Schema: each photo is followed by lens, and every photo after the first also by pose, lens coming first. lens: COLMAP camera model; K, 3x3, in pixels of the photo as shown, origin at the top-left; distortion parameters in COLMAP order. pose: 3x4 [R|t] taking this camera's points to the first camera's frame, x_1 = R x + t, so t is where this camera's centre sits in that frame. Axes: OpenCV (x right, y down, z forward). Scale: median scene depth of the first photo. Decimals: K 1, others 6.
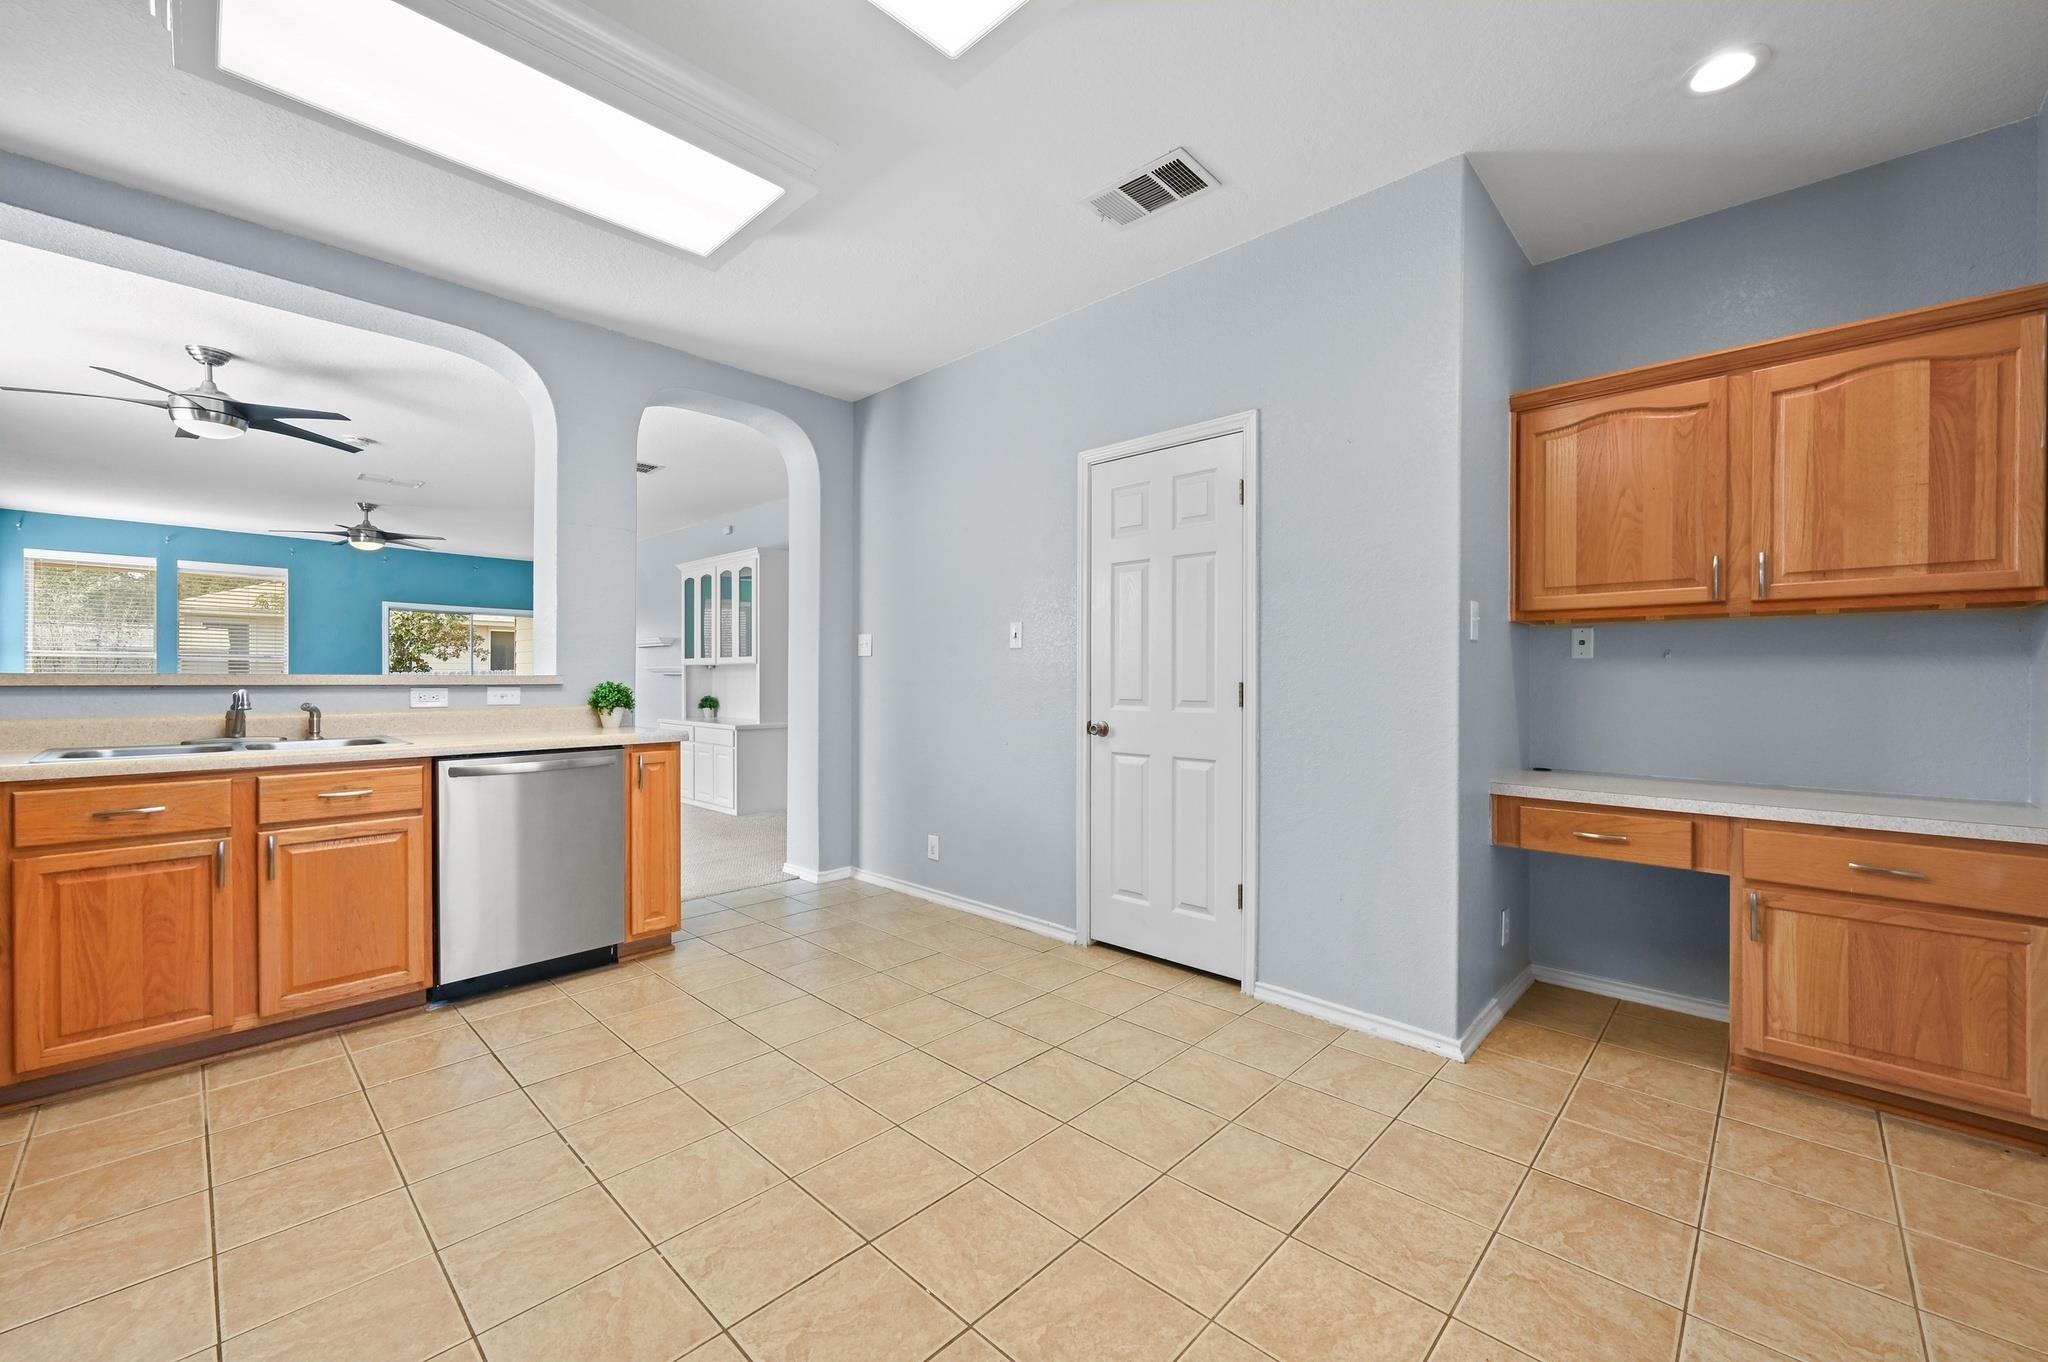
lens RADIAL K [[809.6, 0, 1026.5], [0, 809.6, 684.9], [0, 0, 1]] dist [-0.000595, 0.000798]
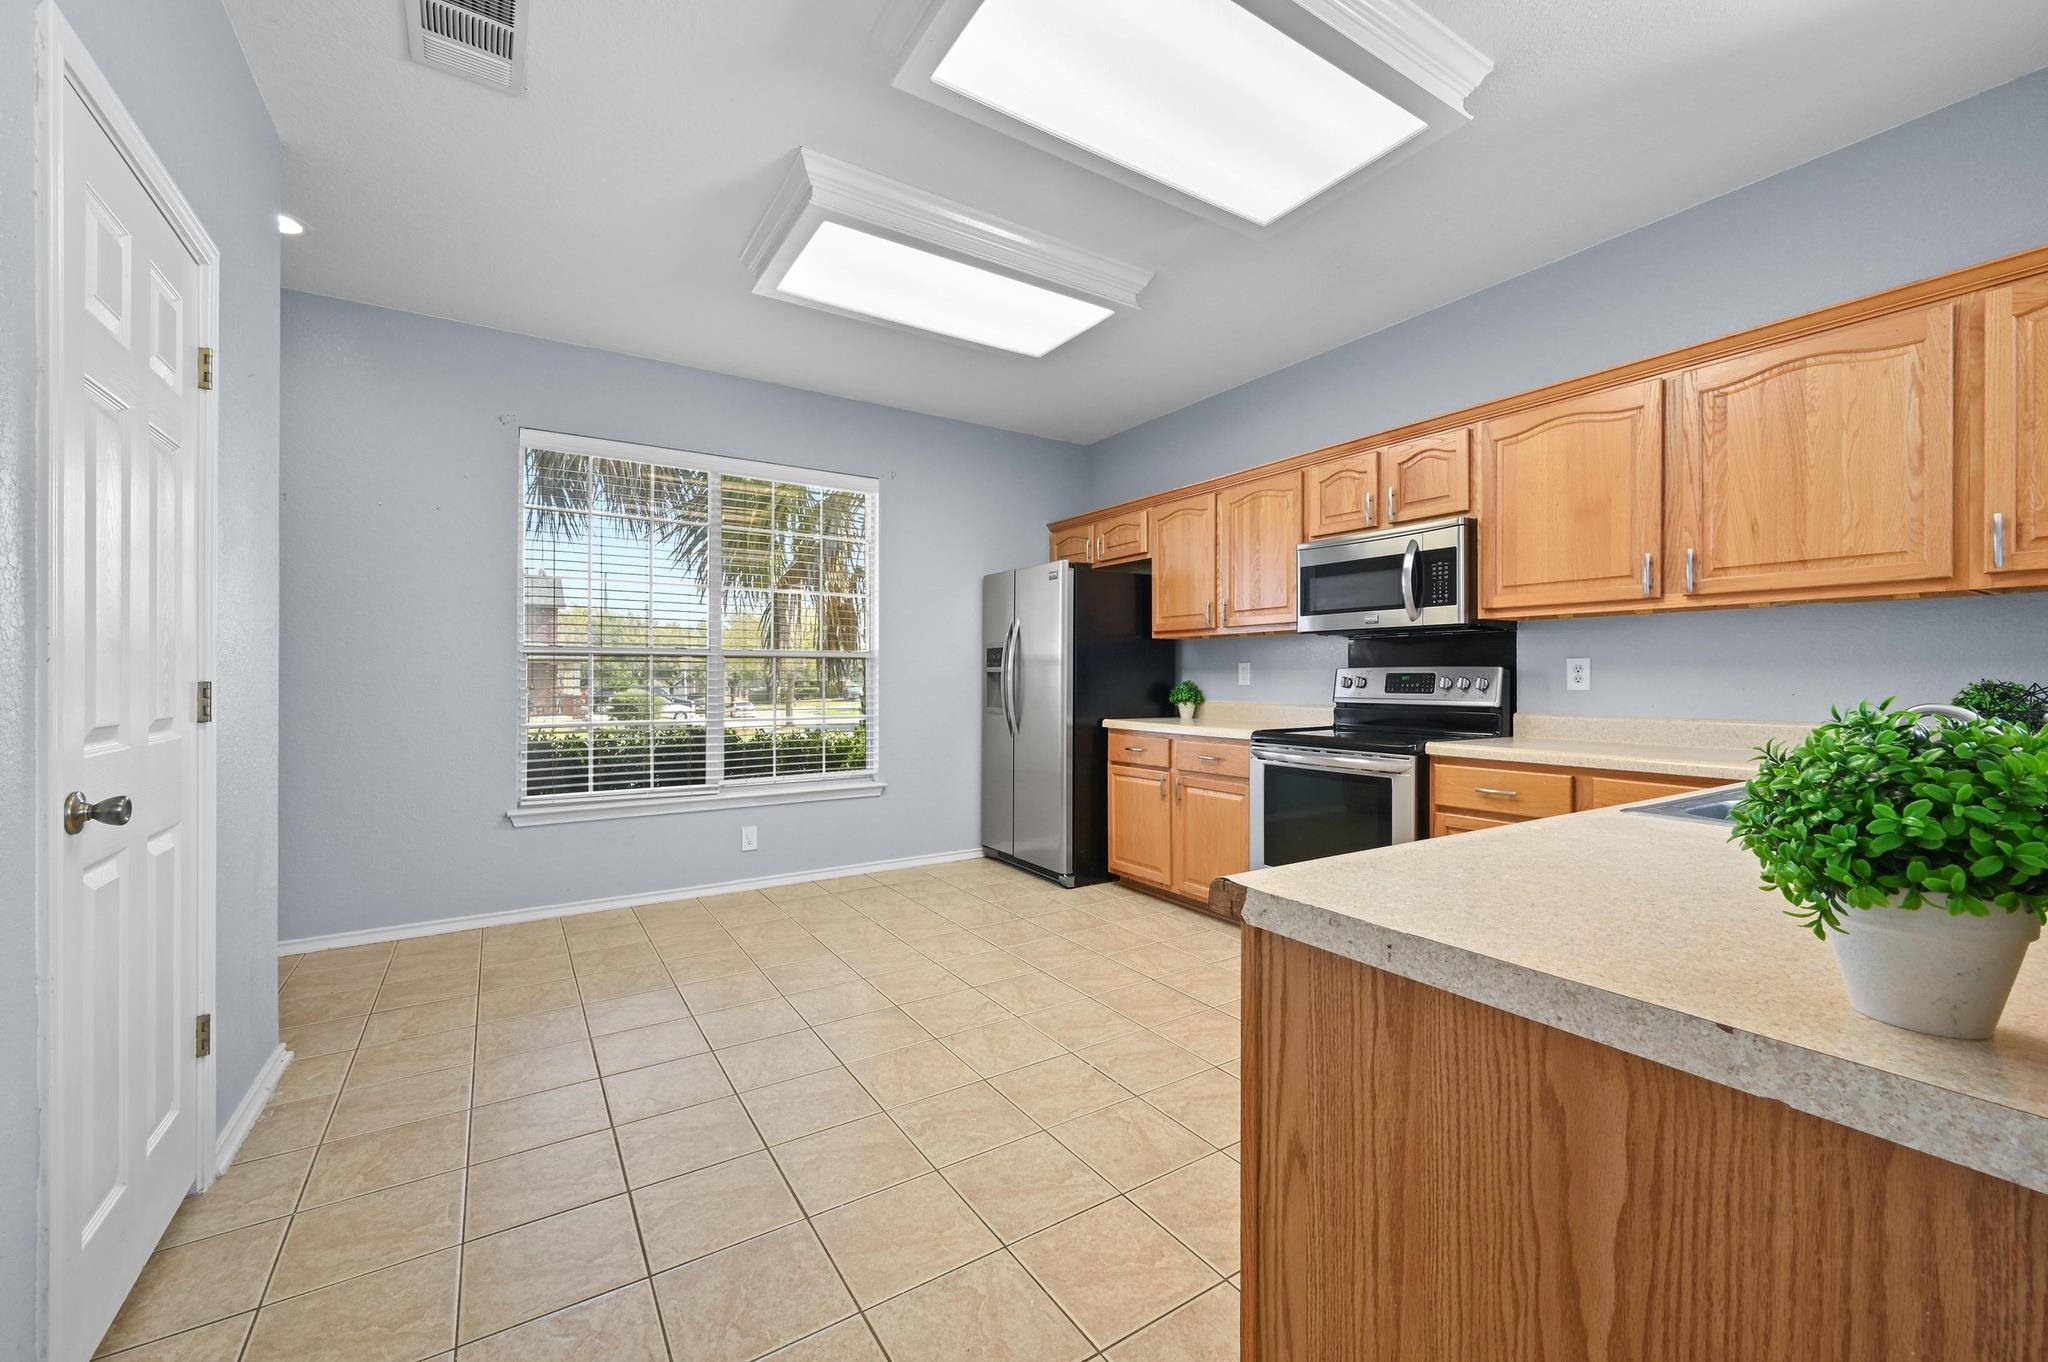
lens RADIAL K [[809.6, 0, 1027.2], [0, 809.6, 675.6], [0, 0, 1]] dist [-0.000595, 0.000798]
pose [[-0.973732, -0.003130, 0.227675, -0.450533], [-0.000646, 0.999939, 0.010983, -0.015159], [-0.227696, 0.010547, -0.973675, 1.373588]]
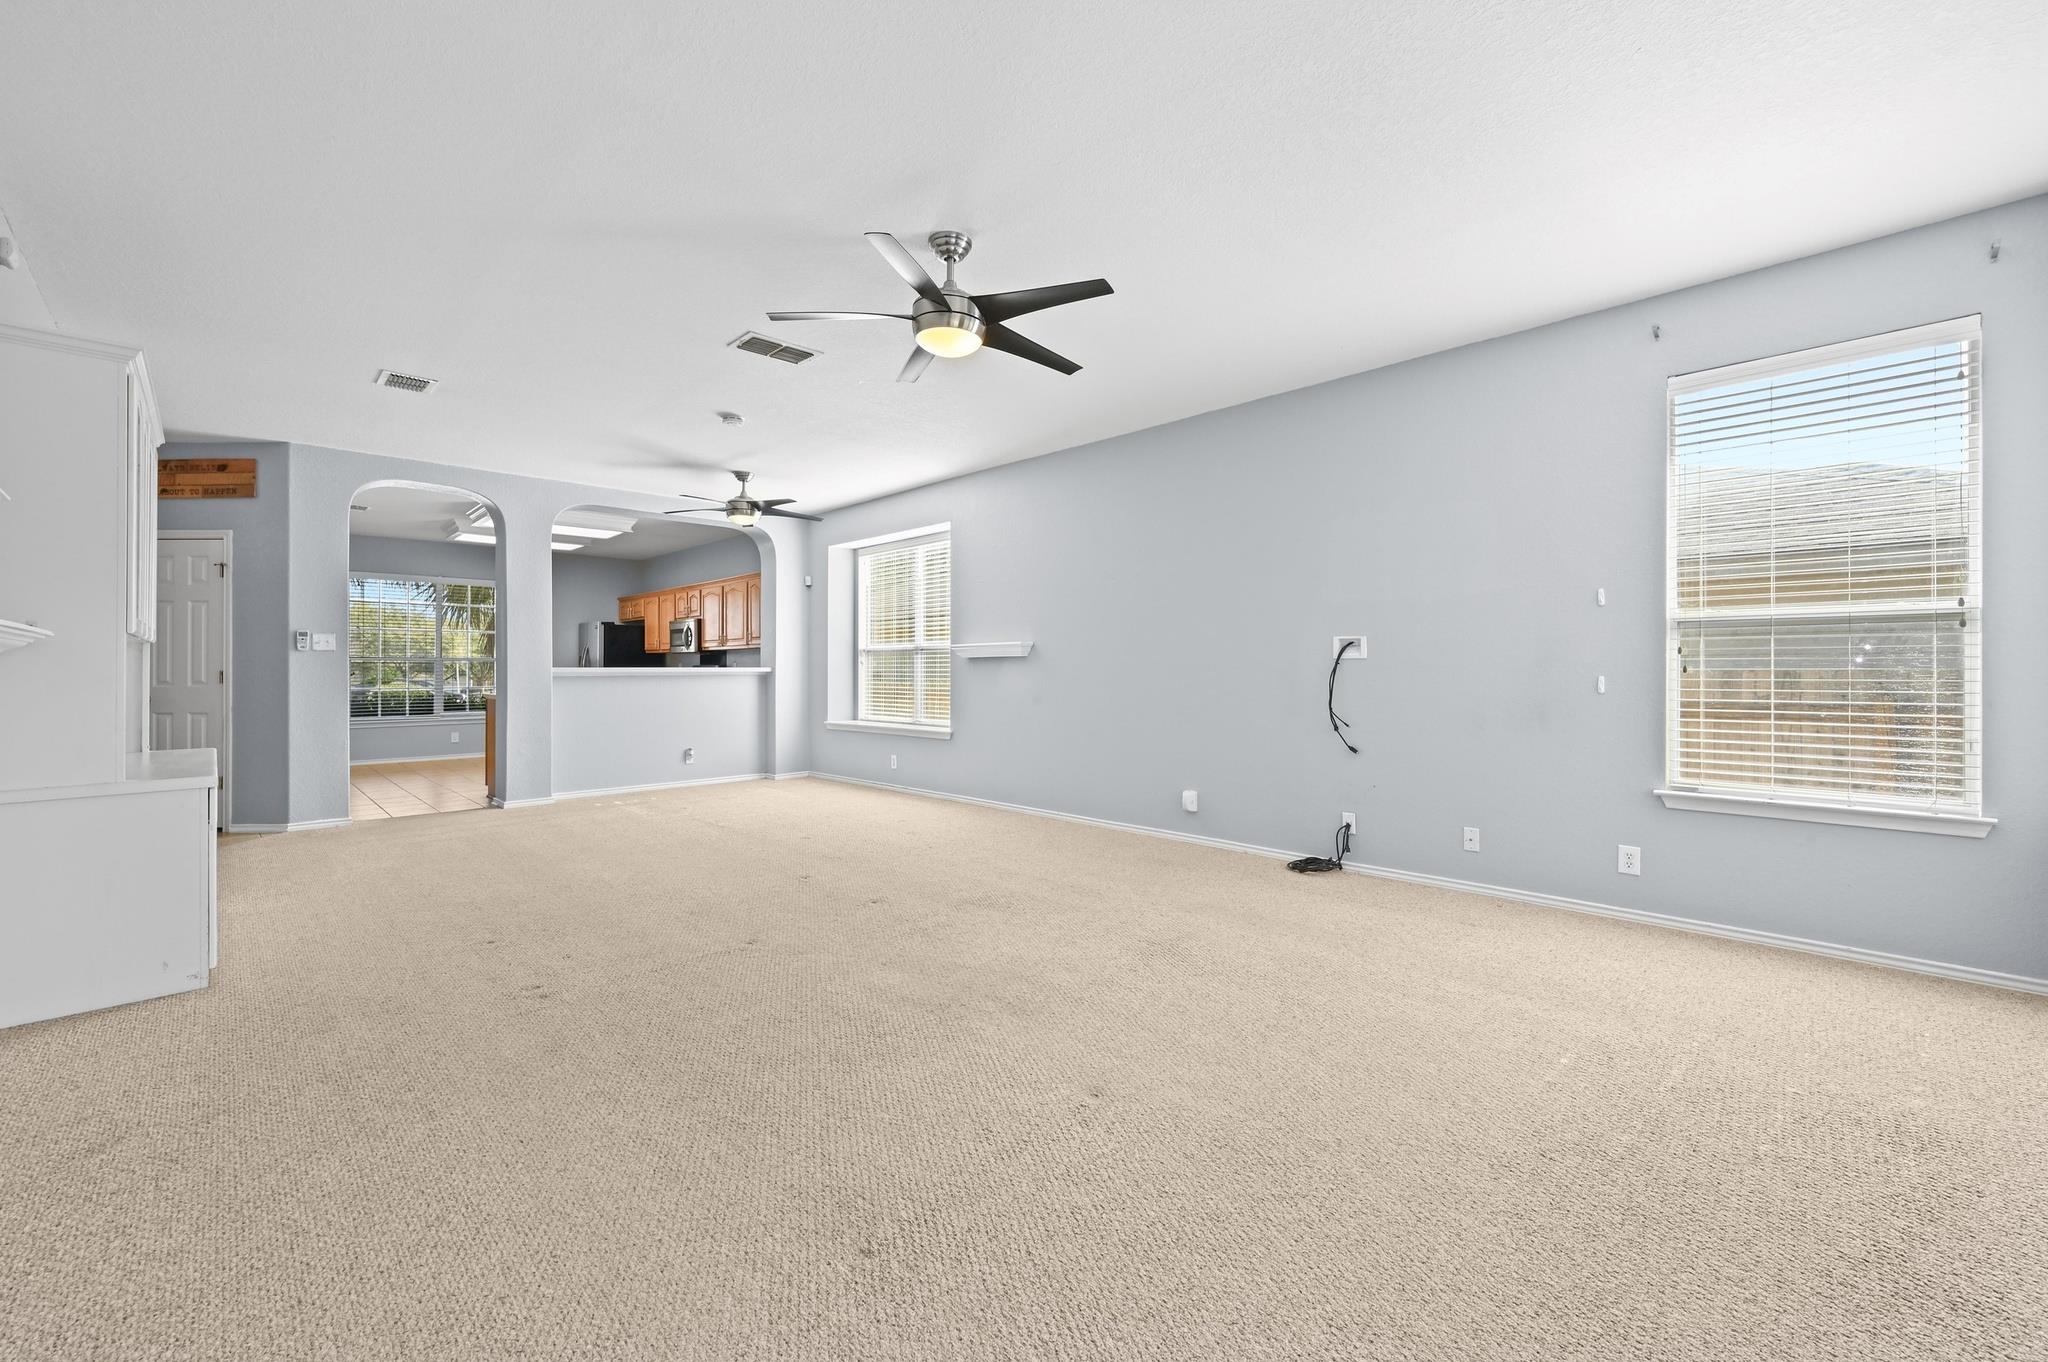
lens RADIAL K [[809.6, 0, 1044.7], [0, 809.6, 690.3], [0, 0, 1]] dist [-0.000595, 0.000798]
pose [[-0.999840, 0.001730, 0.017781, -2.109162], [0.002431, 0.999217, 0.039495, -0.037770], [-0.017699, 0.039532, -0.999062, 3.357475]]
